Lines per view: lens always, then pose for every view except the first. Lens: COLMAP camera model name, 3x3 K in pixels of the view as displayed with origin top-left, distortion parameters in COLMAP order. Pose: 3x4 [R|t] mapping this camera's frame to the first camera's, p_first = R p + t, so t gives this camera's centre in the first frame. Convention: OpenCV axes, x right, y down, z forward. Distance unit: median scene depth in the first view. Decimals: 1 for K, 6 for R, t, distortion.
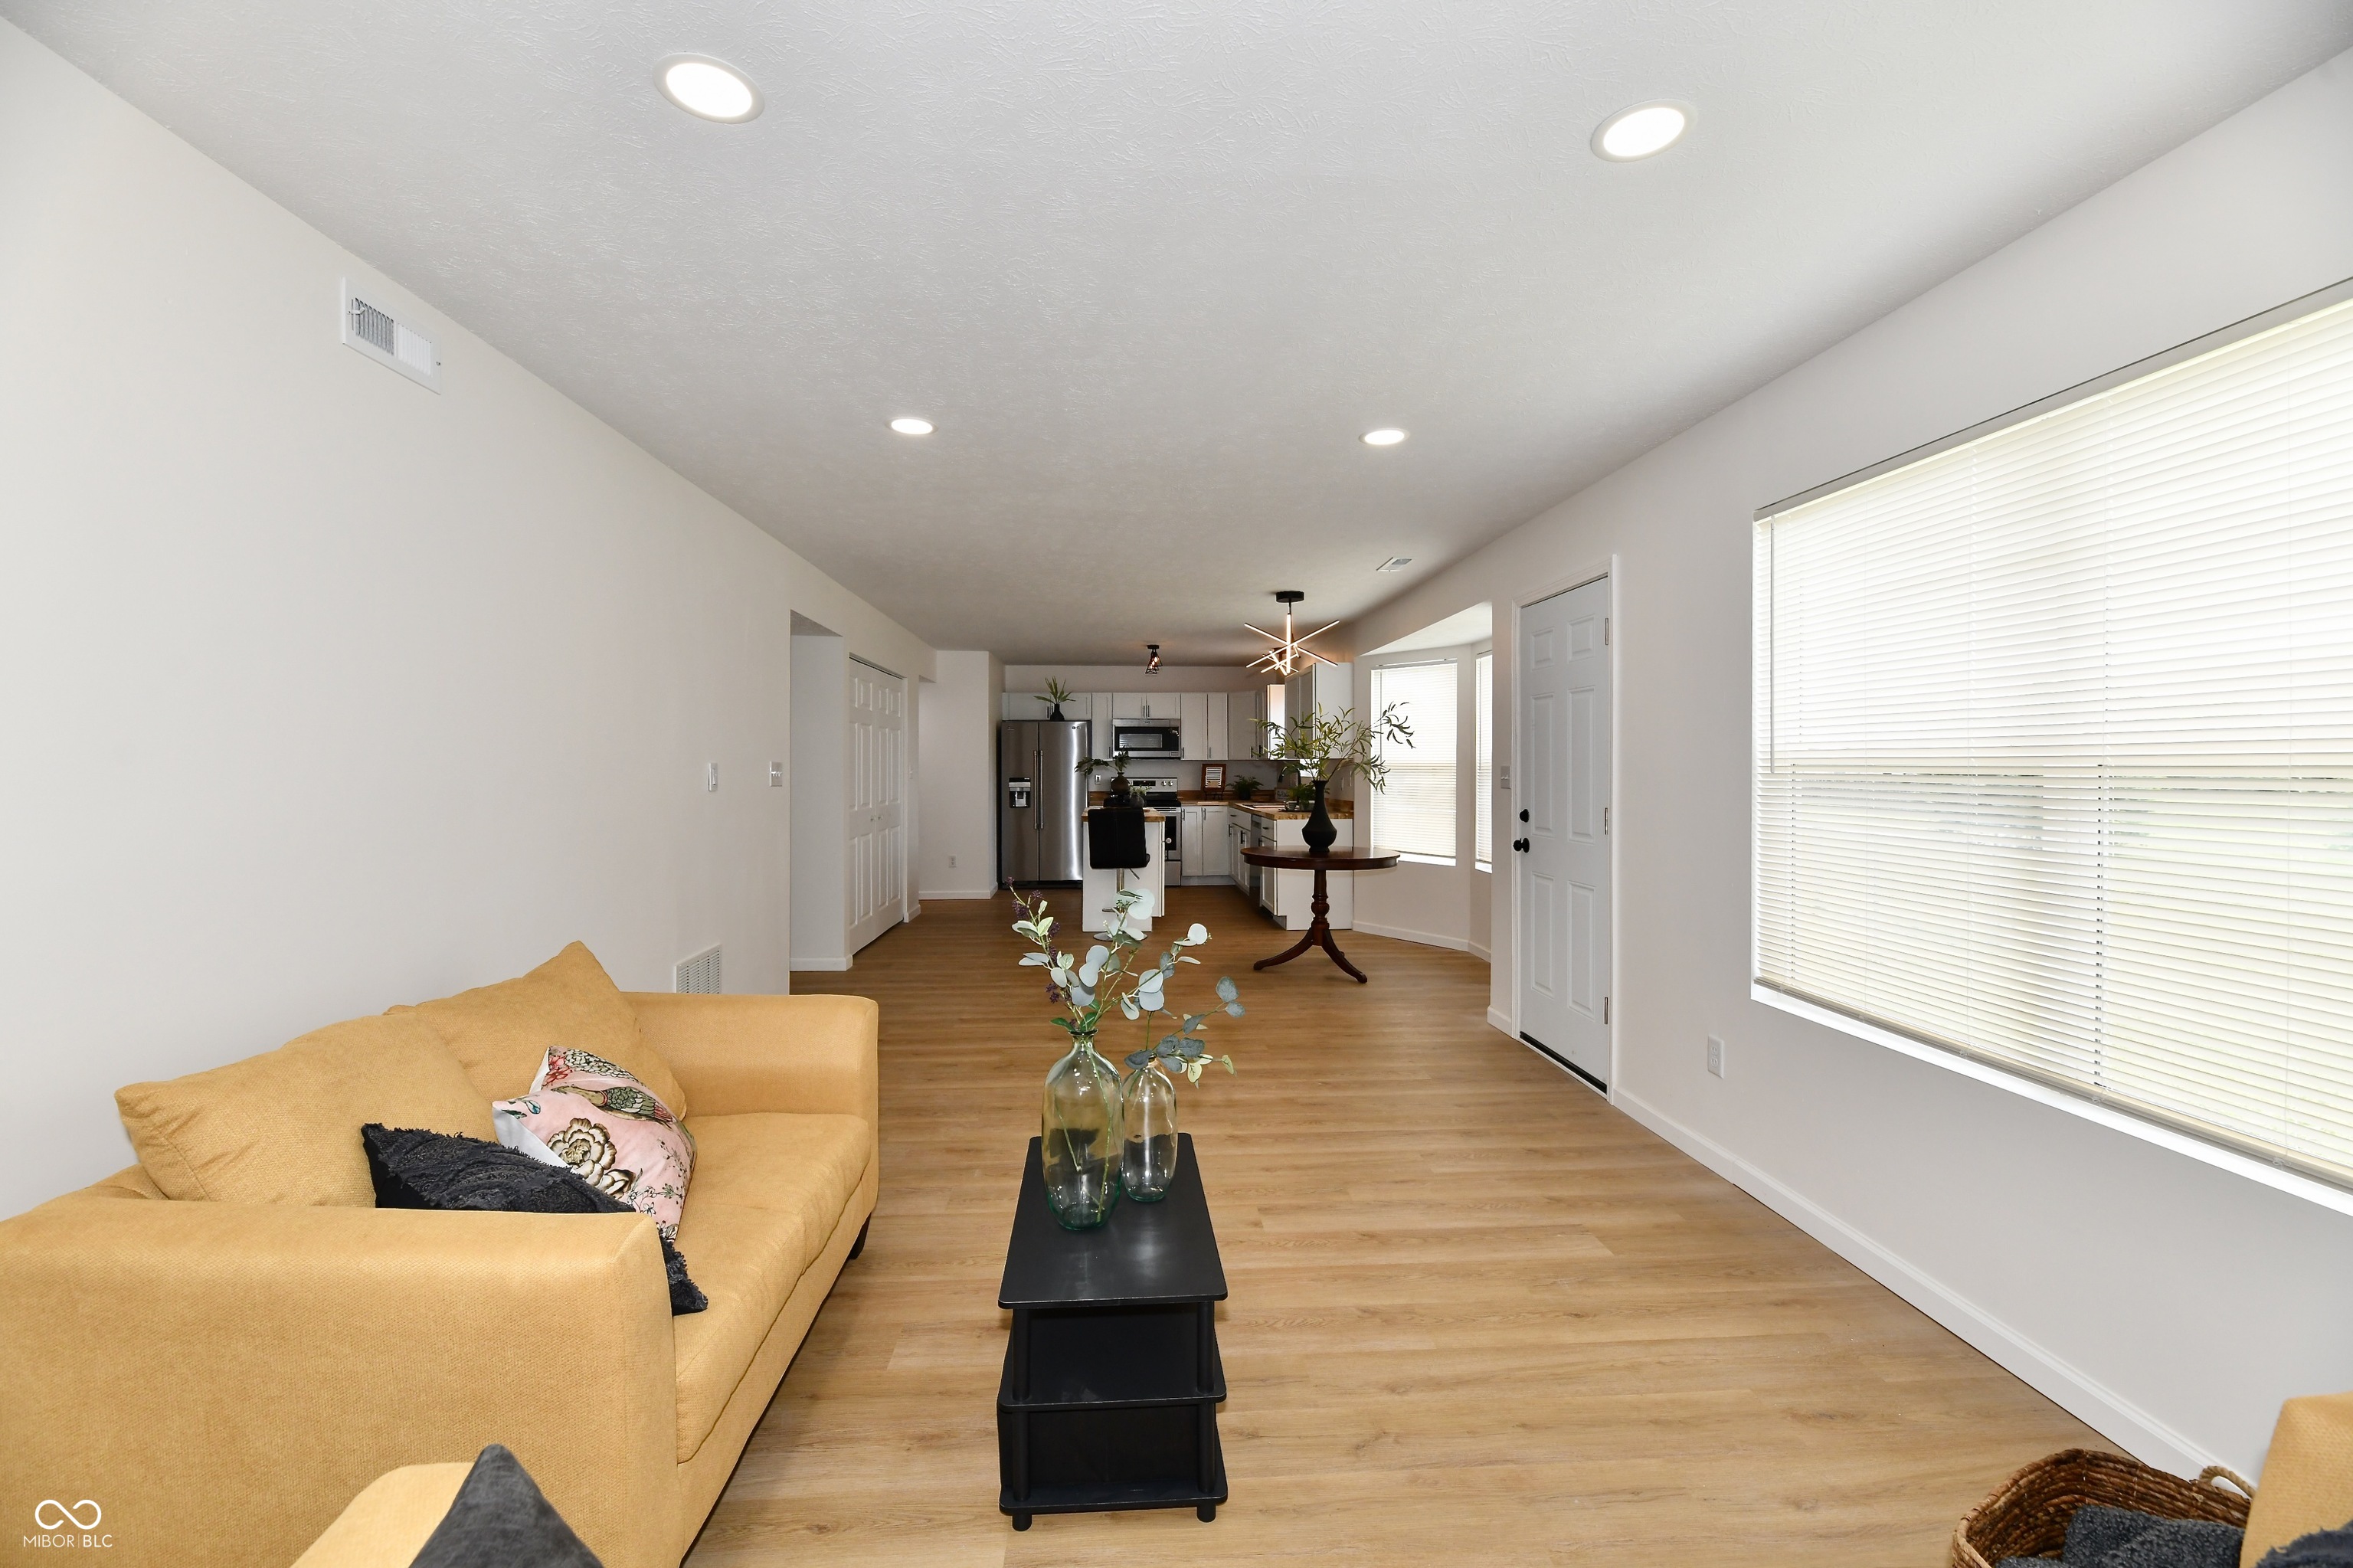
lens RADIAL K [[963.0, 0, 1174.6], [0, 963.0, 767.1], [0, 0, 1]] dist [0.004541, -0.005700]
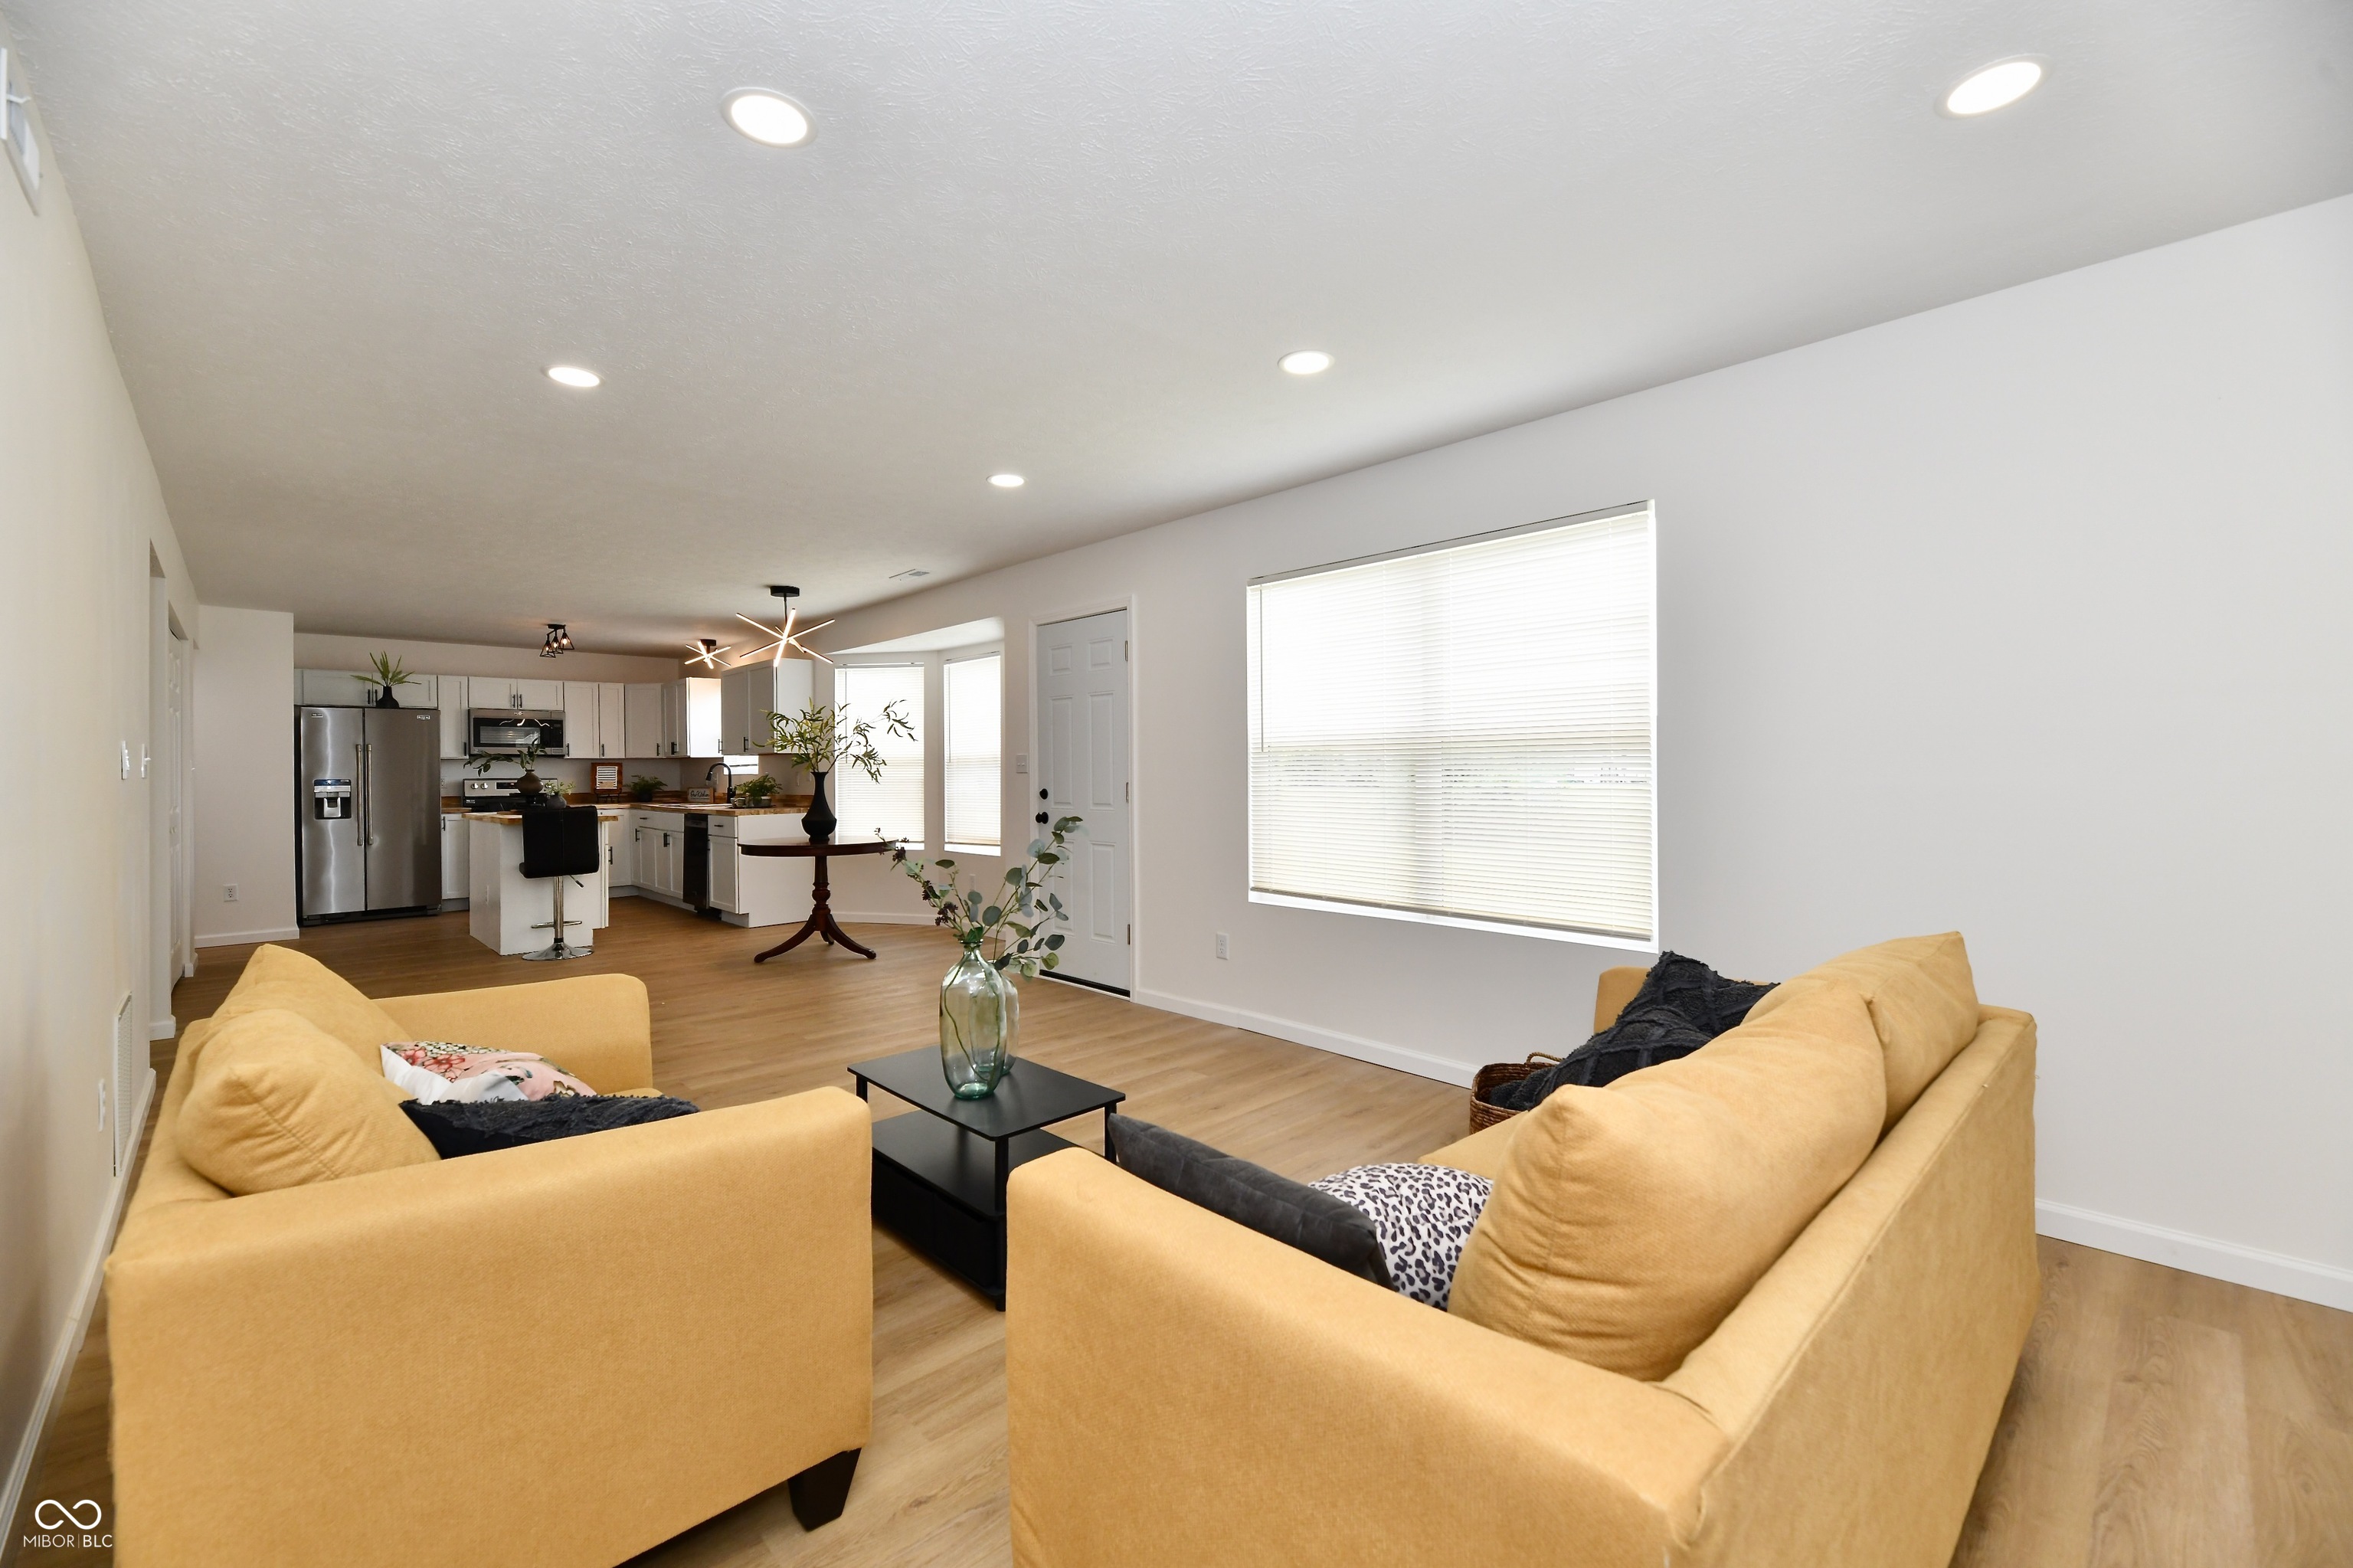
lens RADIAL K [[963.0, 0, 1174.6], [0, 963.0, 767.1], [0, 0, 1]] dist [0.004541, -0.005700]
pose [[0.768393, -0.004480, 0.639962, -0.244694], [0.009534, 0.999945, -0.004448, 0.018907], [-0.639907, 0.009519, 0.768394, -0.047344]]
